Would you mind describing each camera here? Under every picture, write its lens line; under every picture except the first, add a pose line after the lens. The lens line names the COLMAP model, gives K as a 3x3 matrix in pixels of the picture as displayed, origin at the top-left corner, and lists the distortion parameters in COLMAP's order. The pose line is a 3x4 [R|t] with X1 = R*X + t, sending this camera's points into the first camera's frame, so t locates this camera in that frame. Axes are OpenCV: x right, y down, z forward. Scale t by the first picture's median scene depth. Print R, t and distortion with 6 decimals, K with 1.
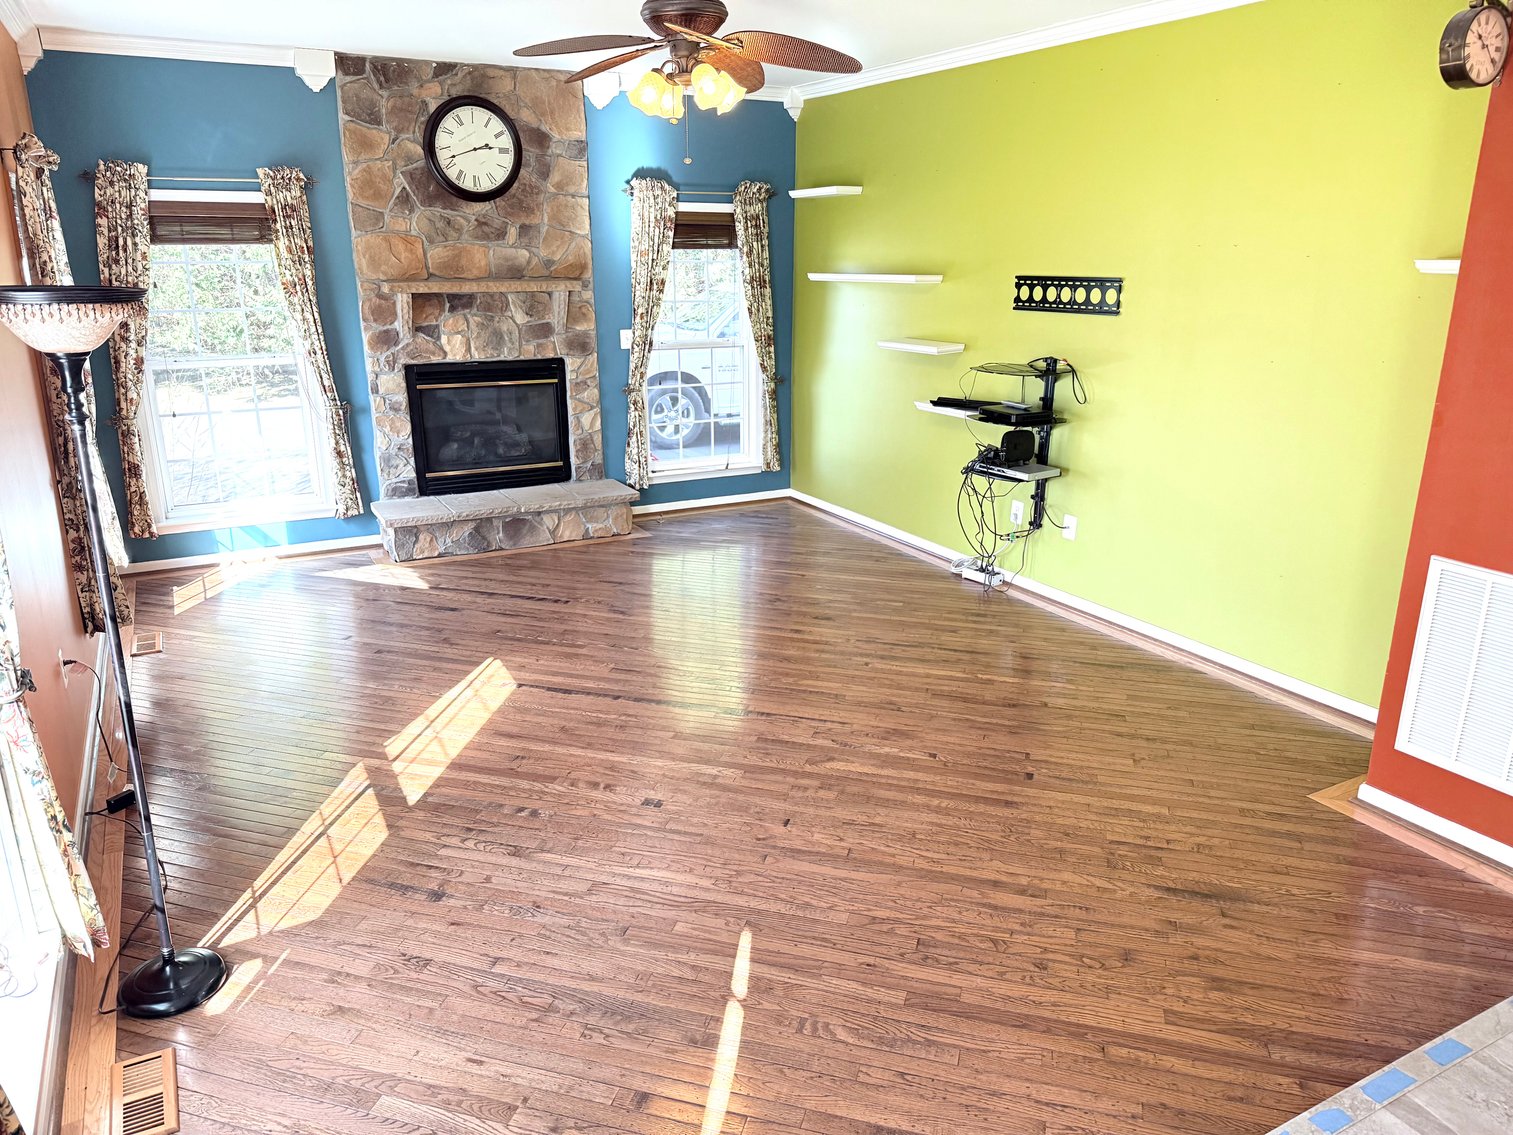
lens RADIAL K [[1070.6, 0, 756.5], [0, 1070.6, 567.5], [0, 0, 1]] dist [0.049440, -0.092080]
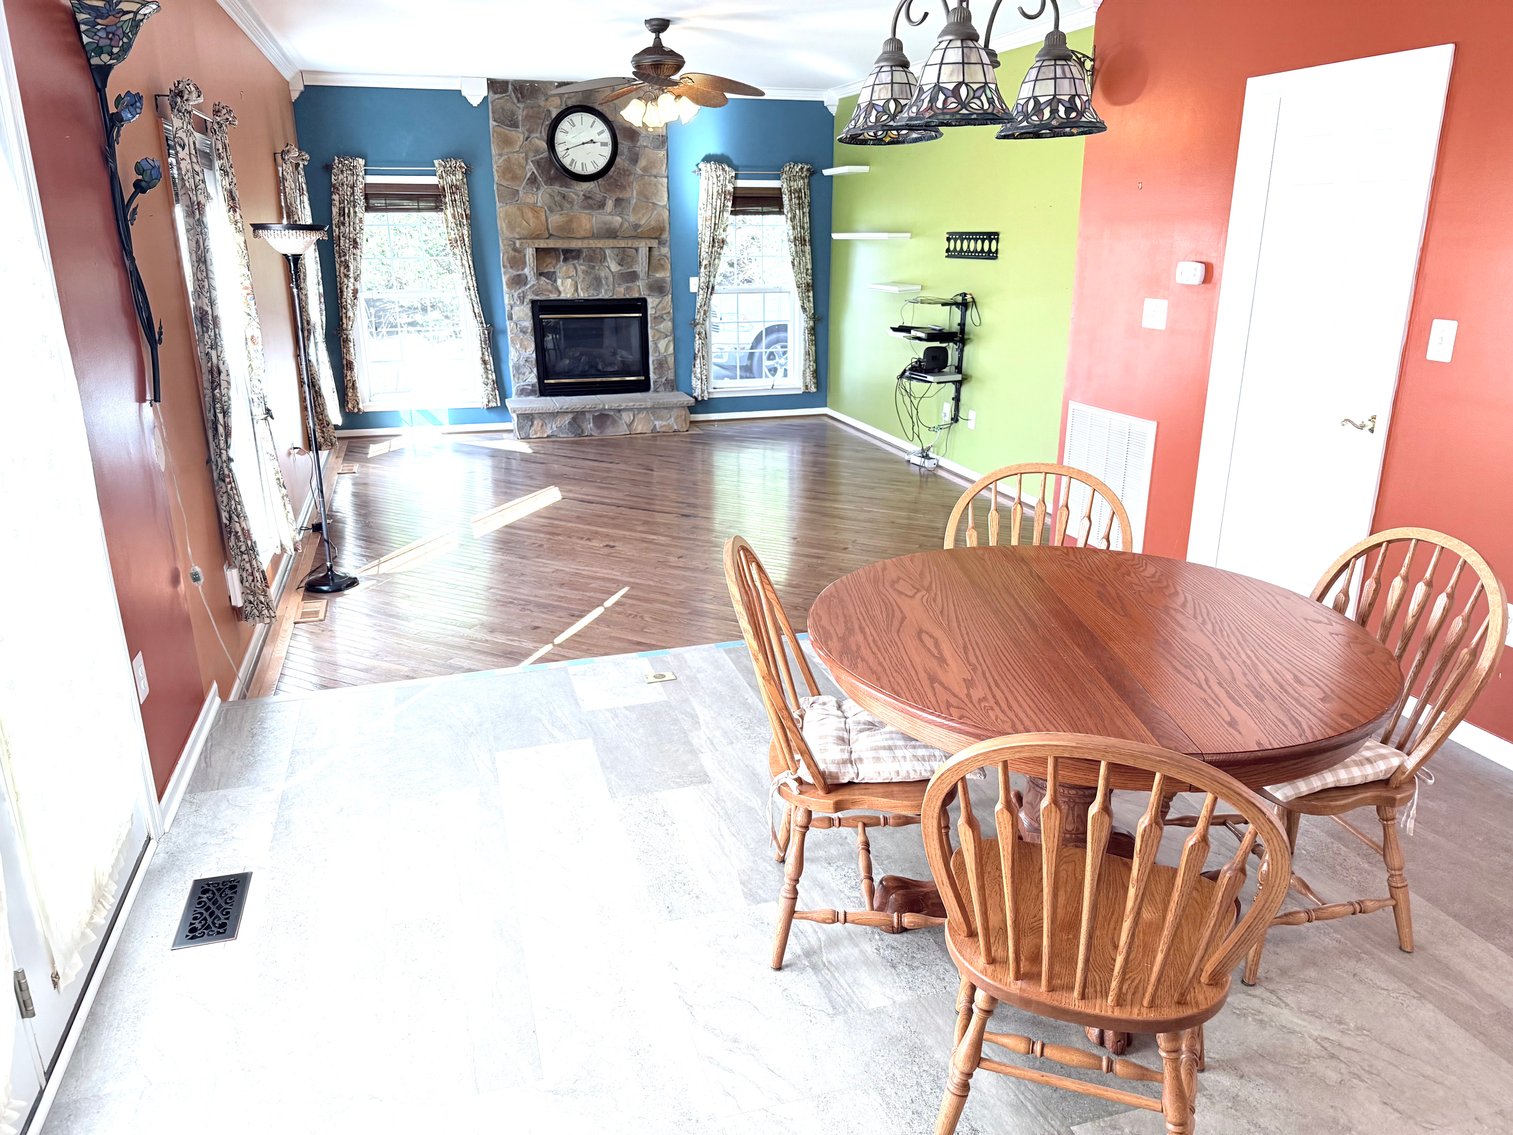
lens RADIAL K [[1051.1, 0, 736.7], [0, 1051.1, 565.0], [0, 0, 1]] dist [0.127508, -0.303178]
pose [[0.978502, 0.059012, -0.197612, 0.231091], [-0.054528, 0.998118, 0.028058, 0.104317], [0.198896, -0.016679, 0.979879, -0.312016]]
